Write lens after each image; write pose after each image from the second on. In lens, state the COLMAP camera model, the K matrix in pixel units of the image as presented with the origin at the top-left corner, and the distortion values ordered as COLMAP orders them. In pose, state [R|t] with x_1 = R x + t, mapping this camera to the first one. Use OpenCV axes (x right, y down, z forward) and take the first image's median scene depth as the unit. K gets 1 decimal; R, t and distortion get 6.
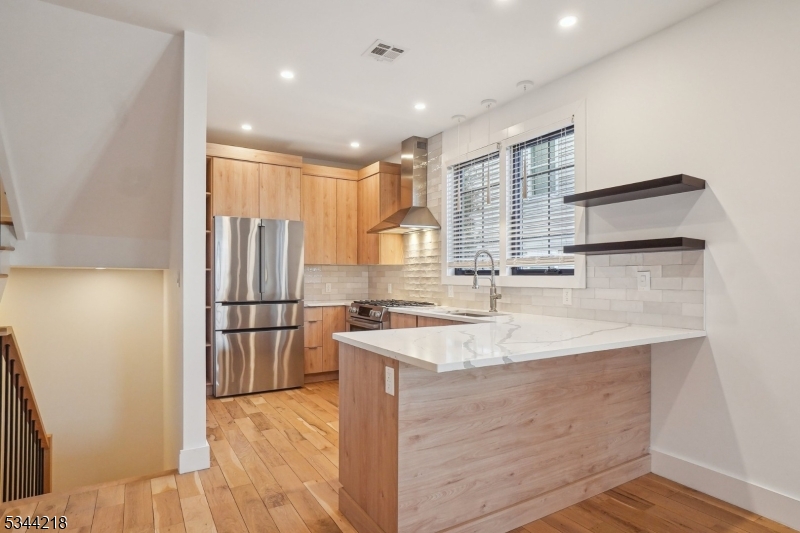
lens RADIAL K [[428.2, 0, 403.4], [0, 428.2, 275.3], [0, 0, 1]] dist [-0.003170, 0.000000]
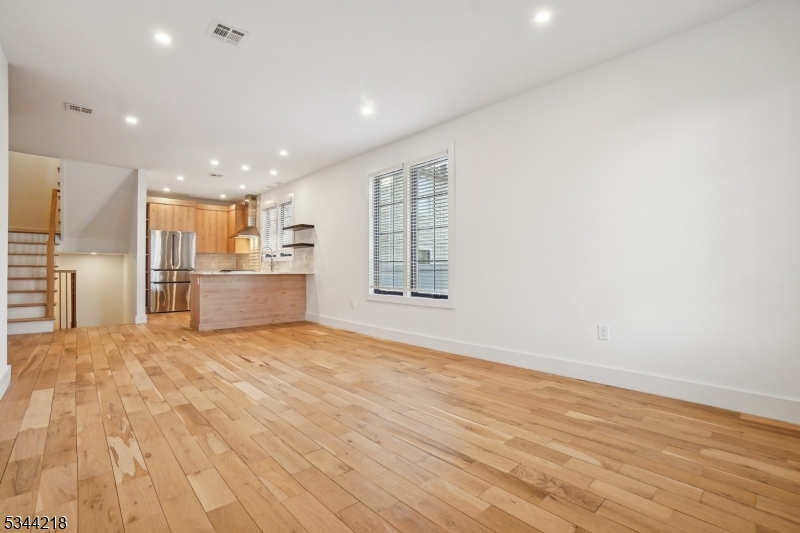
lens RADIAL K [[376.0, 0, 400.0], [0, 376.0, 266.5], [0, 0, 1]] dist [-0.026121, 0.012000]
pose [[0.986998, -0.001433, 0.160729, 0.605827], [0.002465, 0.999978, -0.006219, 0.073781], [-0.160716, 0.006535, 0.986979, -1.281380]]
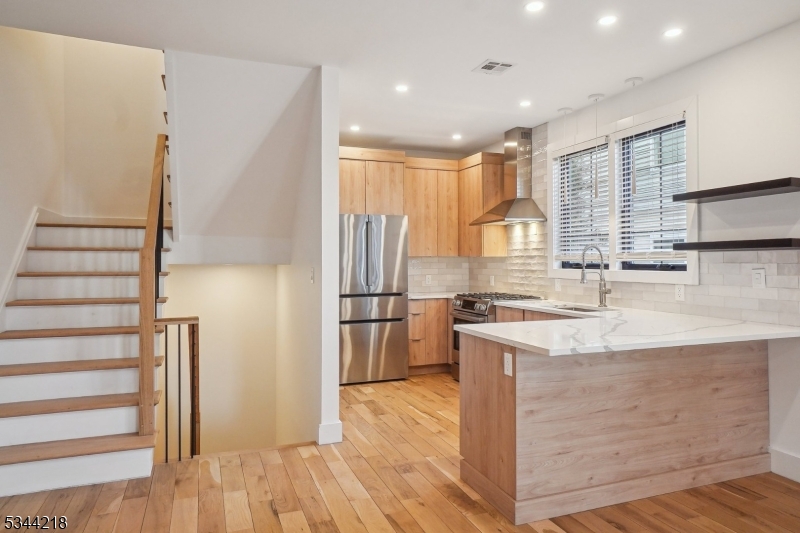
lens RADIAL K [[508.0, 0, 410.9], [0, 508.0, 255.0], [0, 0, 1]] dist [0.021884, 0.002313]
pose [[0.985837, -0.008005, -0.167512, -0.030113], [0.006707, 0.999943, -0.008317, -0.028294], [0.167569, 0.007076, 0.985835, -0.244698]]
